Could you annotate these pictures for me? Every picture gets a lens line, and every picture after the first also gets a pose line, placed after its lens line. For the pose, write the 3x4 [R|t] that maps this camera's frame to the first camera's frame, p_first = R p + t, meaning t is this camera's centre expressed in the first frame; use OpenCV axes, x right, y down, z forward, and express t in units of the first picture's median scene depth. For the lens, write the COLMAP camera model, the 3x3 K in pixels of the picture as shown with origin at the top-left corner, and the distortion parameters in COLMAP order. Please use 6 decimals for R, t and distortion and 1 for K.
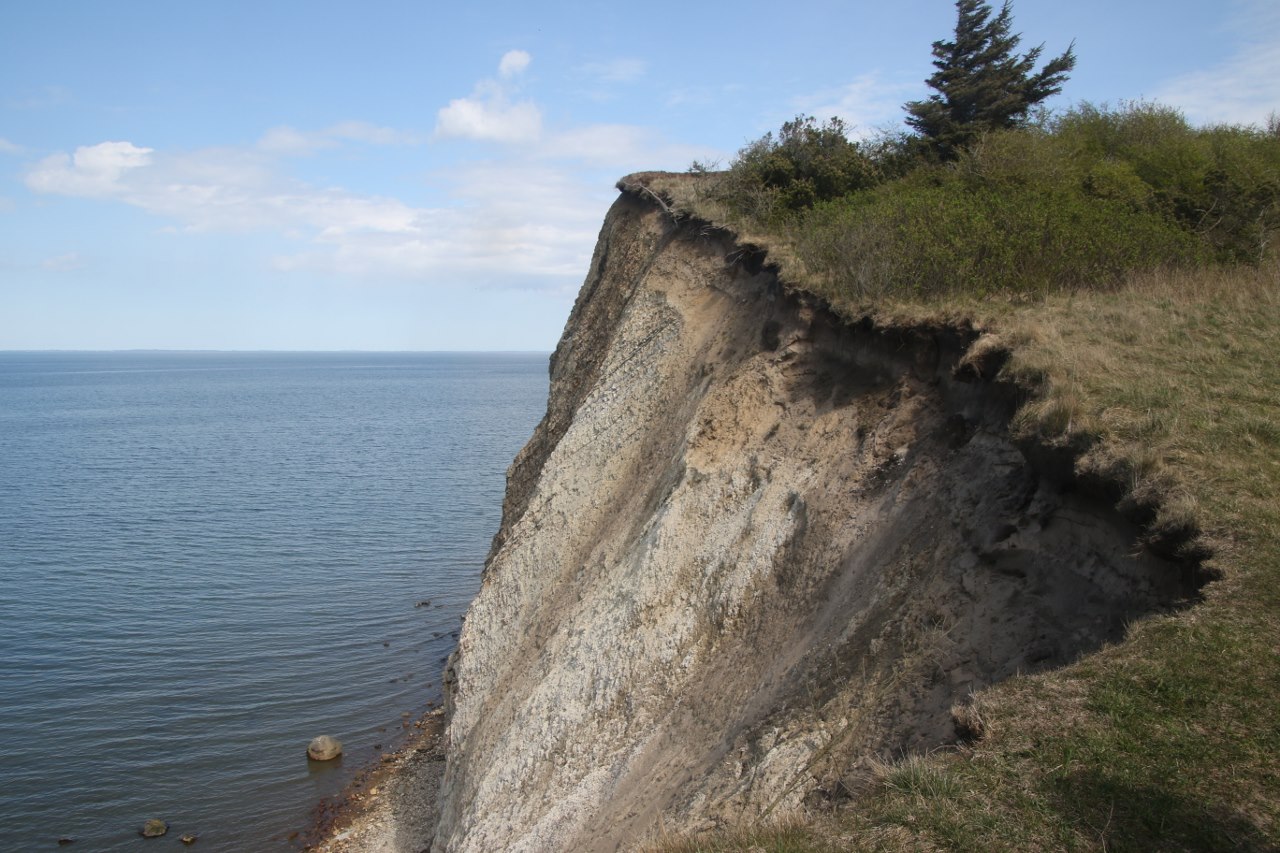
lens RADIAL K [[947.7, 0, 639.8], [0, 947.7, 456.9], [0, 0, 1]] dist [-0.205330, 0.144702]
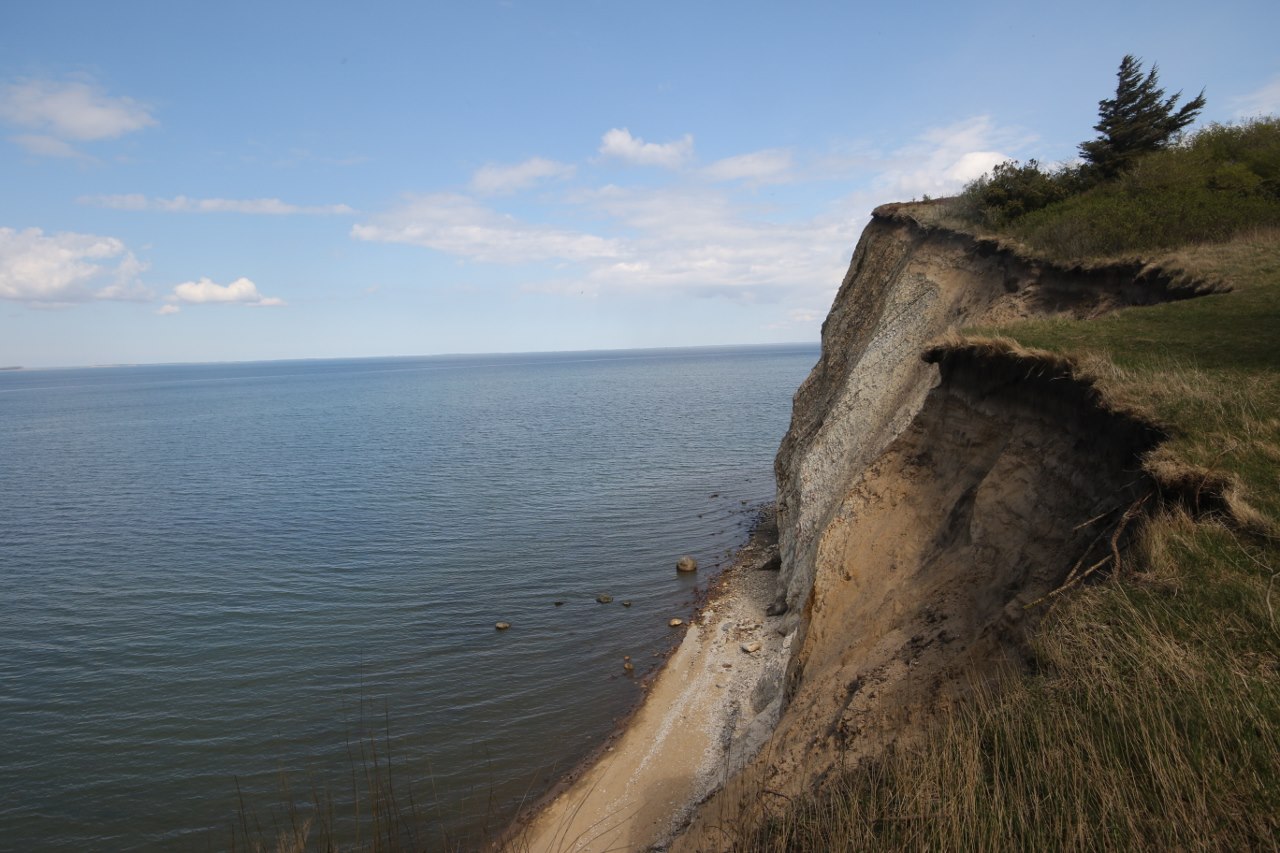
lens RADIAL K [[709.0, 0, 640.0], [0, 709.0, 426.5], [0, 0, 1]] dist [-0.001233, -0.001779]
pose [[0.972808, -0.019250, -0.230813, -0.201296], [0.019462, 0.999810, -0.001362, 0.109925], [0.230795, -0.003167, 0.972997, -0.441542]]
